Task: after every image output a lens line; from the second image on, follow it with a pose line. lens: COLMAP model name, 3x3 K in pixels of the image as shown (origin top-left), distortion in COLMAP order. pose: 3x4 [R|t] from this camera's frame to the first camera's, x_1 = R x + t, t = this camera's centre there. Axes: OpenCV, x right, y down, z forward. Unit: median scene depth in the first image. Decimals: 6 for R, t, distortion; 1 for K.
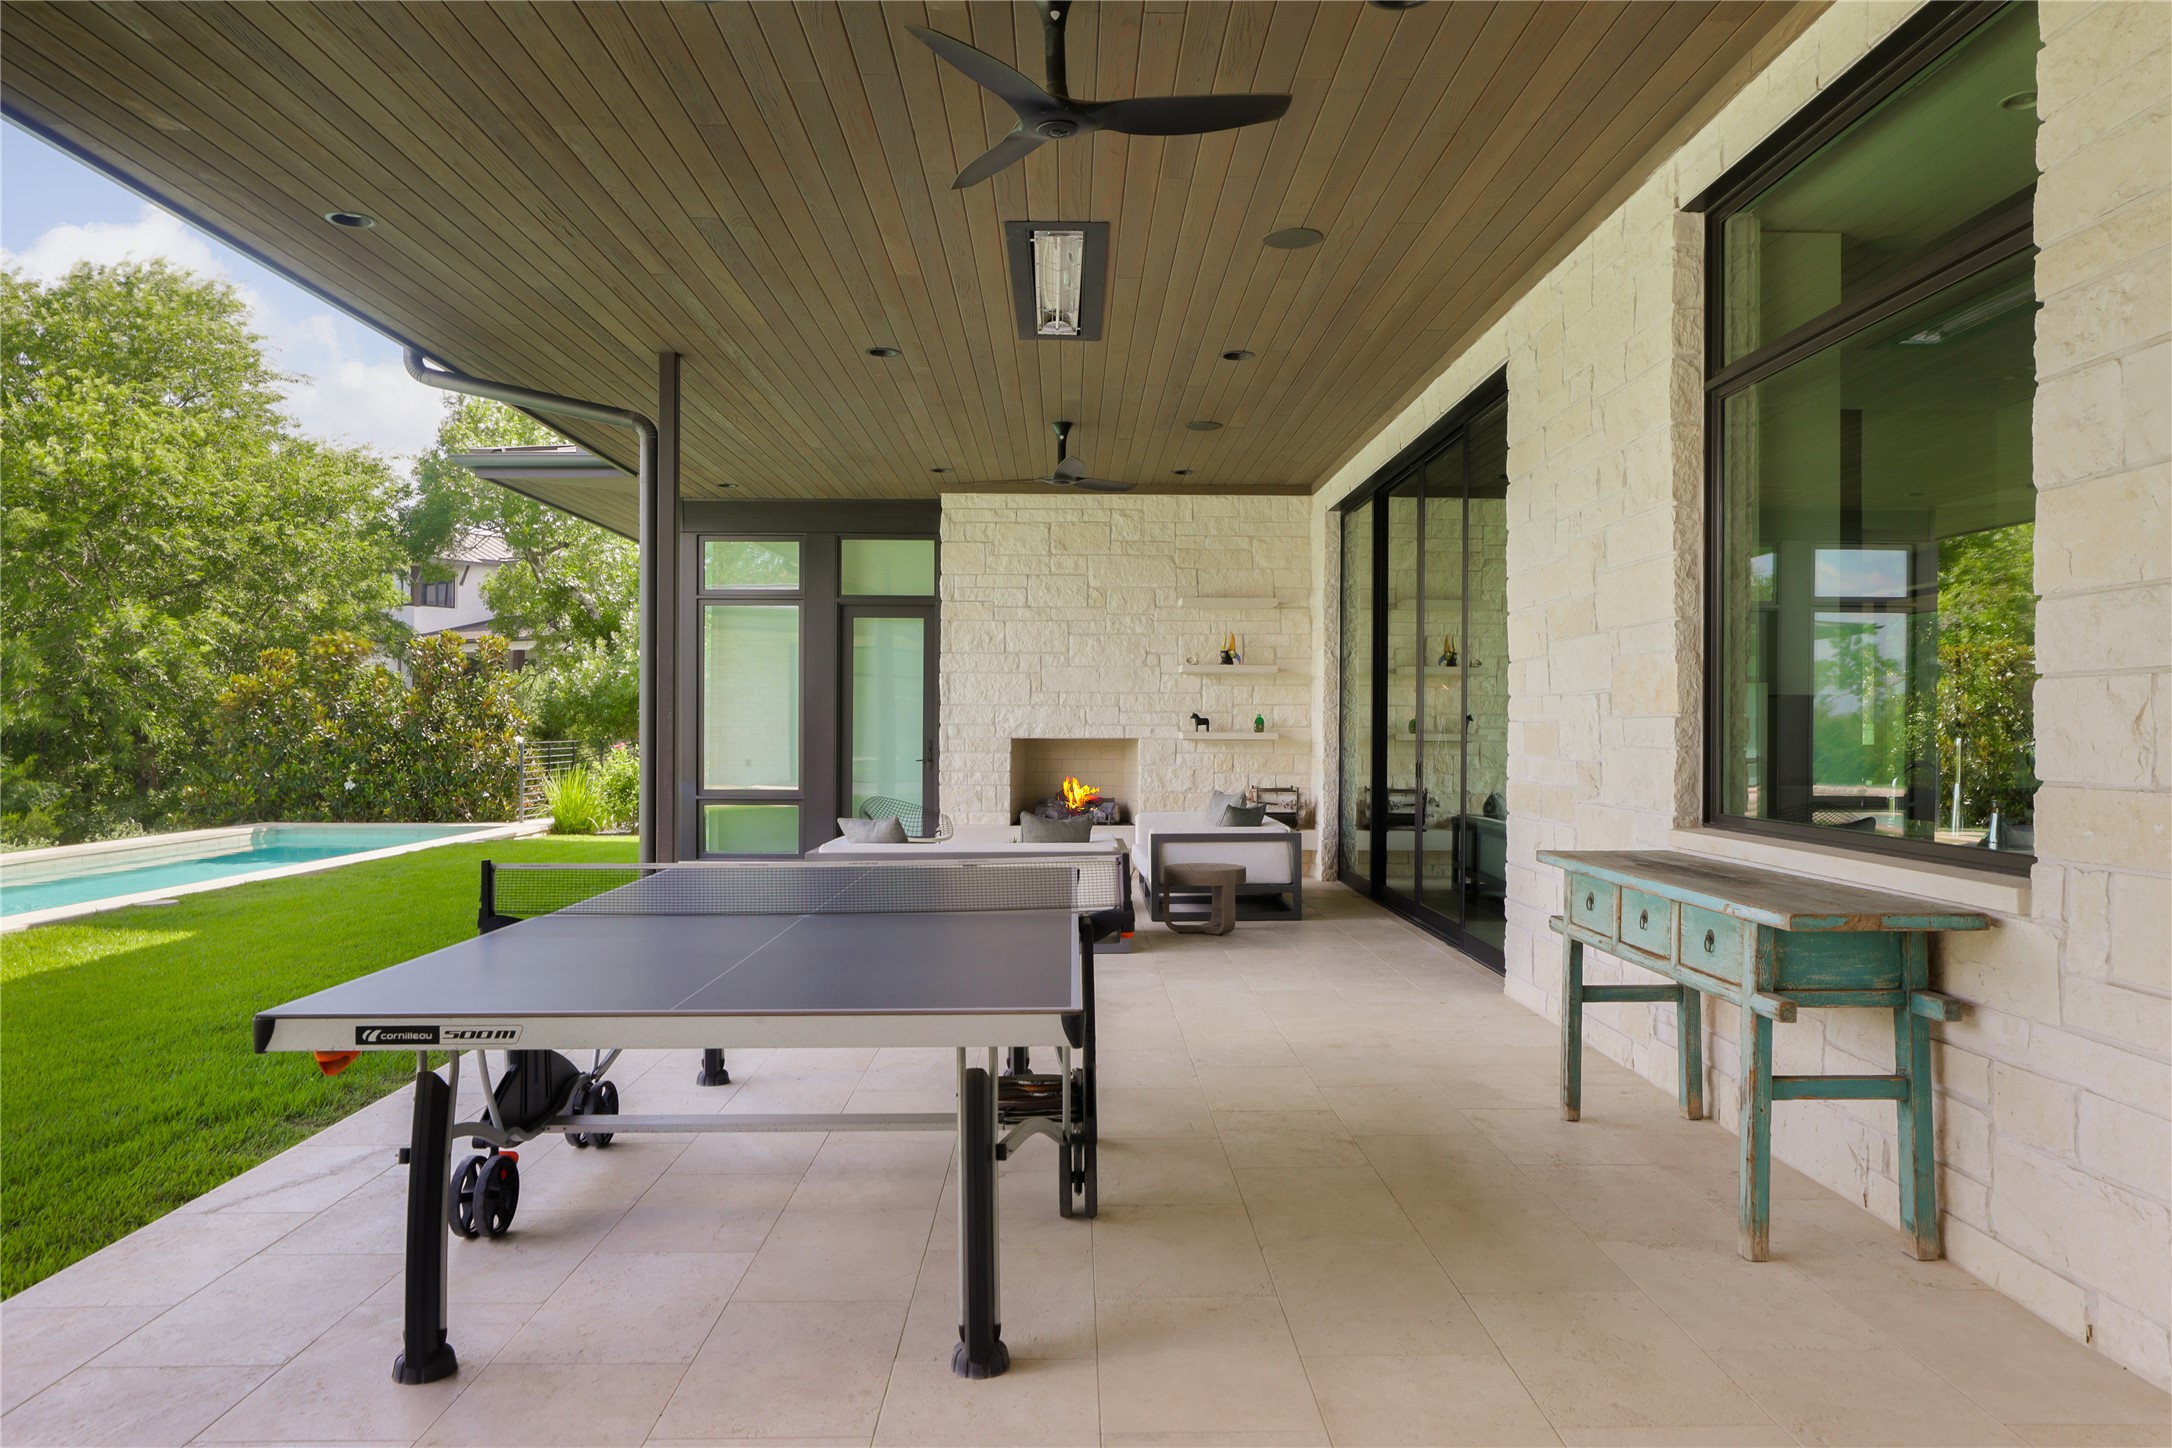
lens RADIAL K [[1437.9, 0, 1086.0], [0, 1437.9, 724.0], [0, 0, 1]] dist [-0.006257, -0.002405]
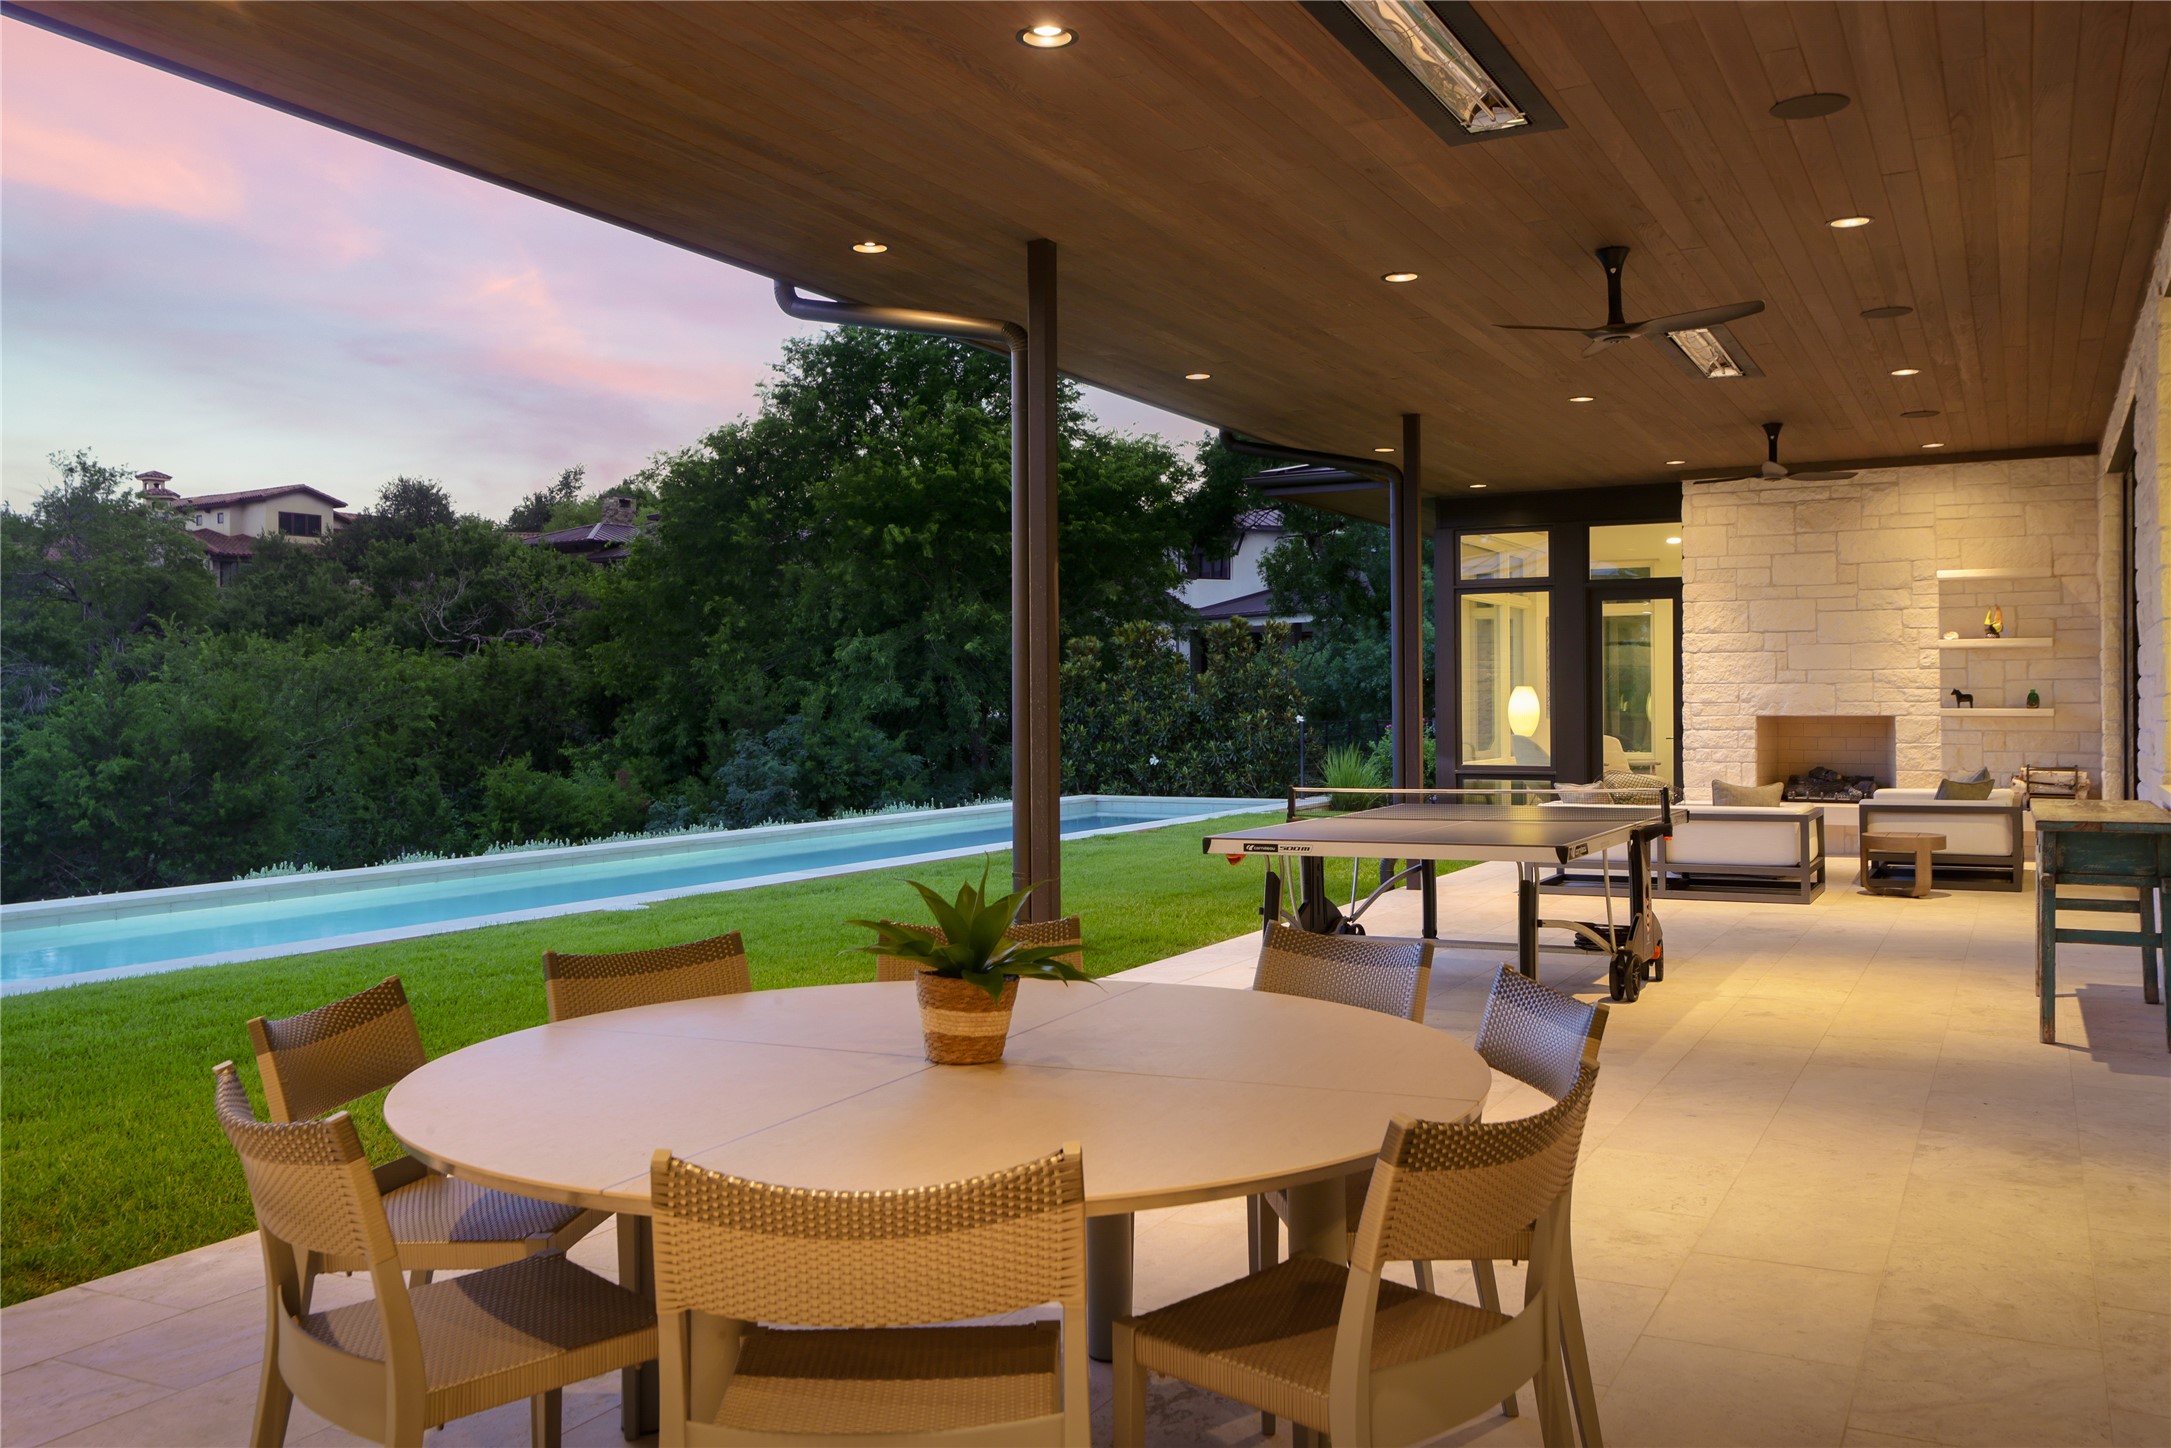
lens RADIAL K [[1813.1, 0, 1085.5], [0, 1813.1, 724.0], [0, 0, 1]] dist [-0.007640, -0.001861]
pose [[0.882405, -0.002453, -0.470485, 0.123244], [0.008705, 0.999900, 0.011112, -0.002417], [0.470411, -0.013901, 0.882338, -0.326962]]
